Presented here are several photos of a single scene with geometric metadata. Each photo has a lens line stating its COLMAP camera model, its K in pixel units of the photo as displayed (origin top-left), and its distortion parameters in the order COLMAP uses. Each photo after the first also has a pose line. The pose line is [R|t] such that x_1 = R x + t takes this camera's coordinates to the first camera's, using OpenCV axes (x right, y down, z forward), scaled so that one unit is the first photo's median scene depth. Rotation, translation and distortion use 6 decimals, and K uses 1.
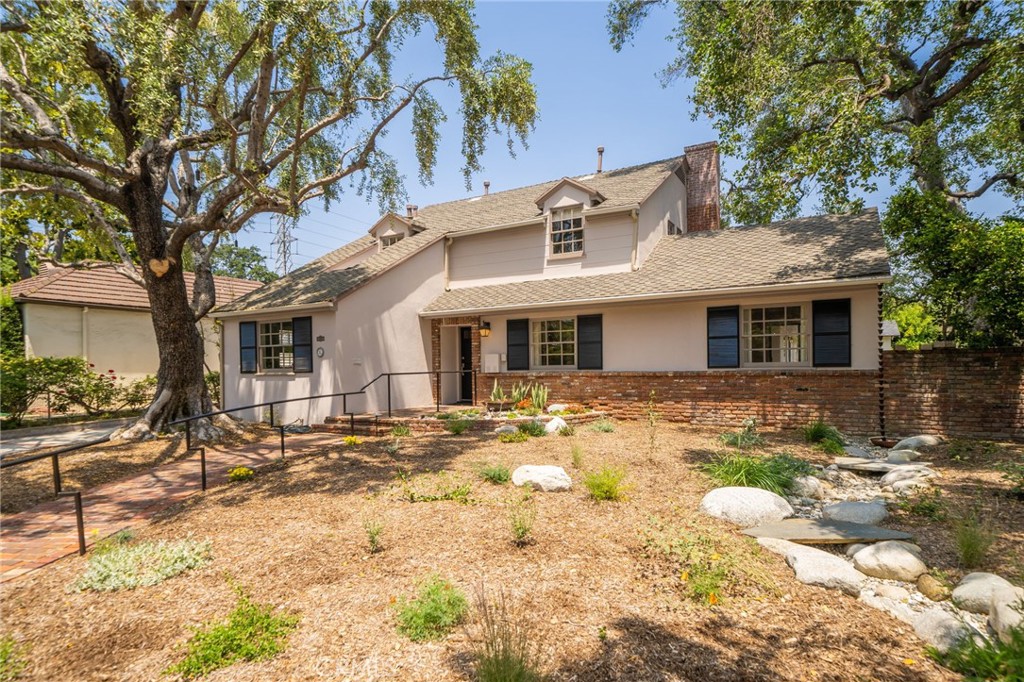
lens RADIAL K [[568.0, 0, 517.0], [0, 568.0, 355.2], [0, 0, 1]] dist [0.017204, 0.000217]
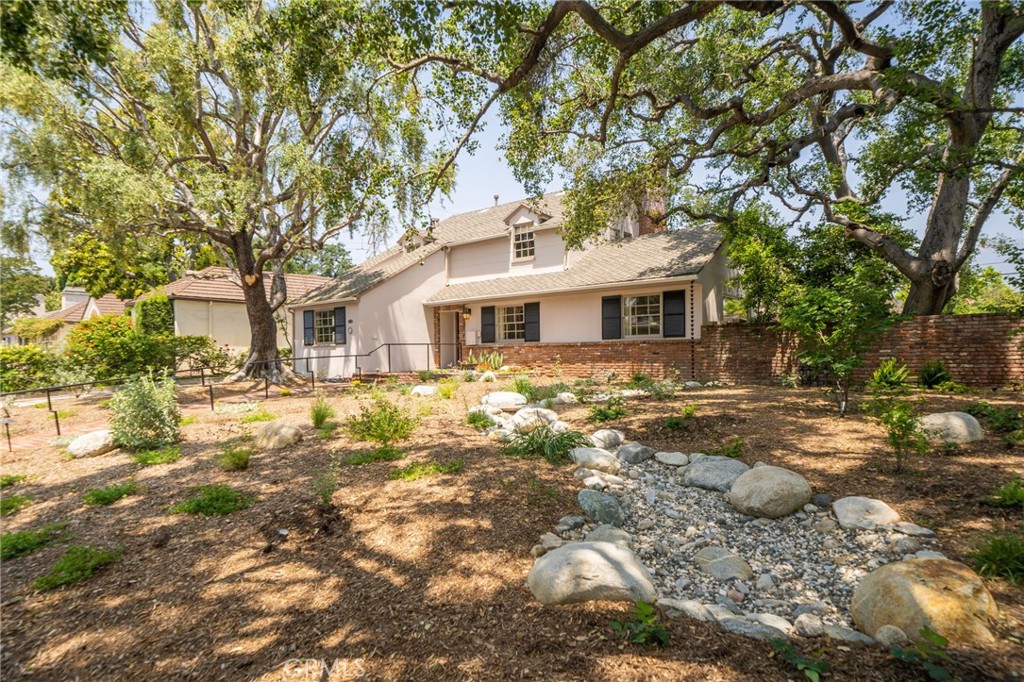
lens RADIAL K [[599.4, 0, 512.0], [0, 599.4, 341.0], [0, 0, 1]] dist [0.018791, 0.000337]
pose [[0.983976, -0.003324, -0.178269, 0.325124], [0.003729, 0.999991, 0.001936, 0.019478], [0.178261, -0.002569, 0.983980, -0.439688]]
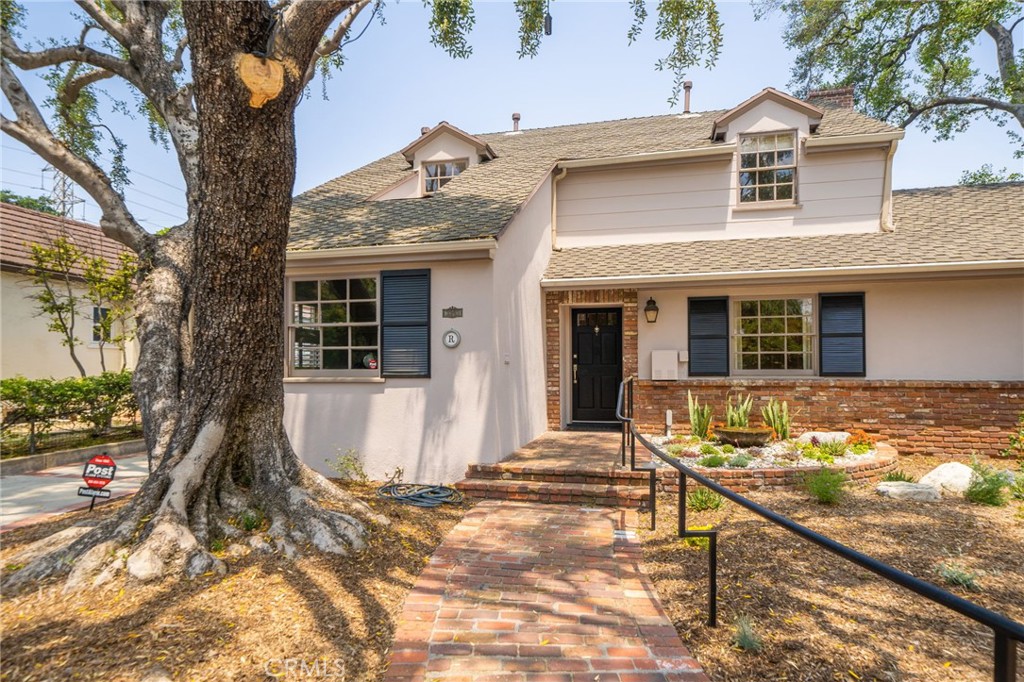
lens RADIAL K [[599.4, 0, 512.0], [0, 599.4, 341.0], [0, 0, 1]] dist [0.018791, 0.000337]
pose [[0.958374, 0.024728, 0.284444, -0.407117], [-0.016309, 0.999357, -0.031929, 0.012126], [-0.285051, 0.025961, 0.958161, 0.423861]]
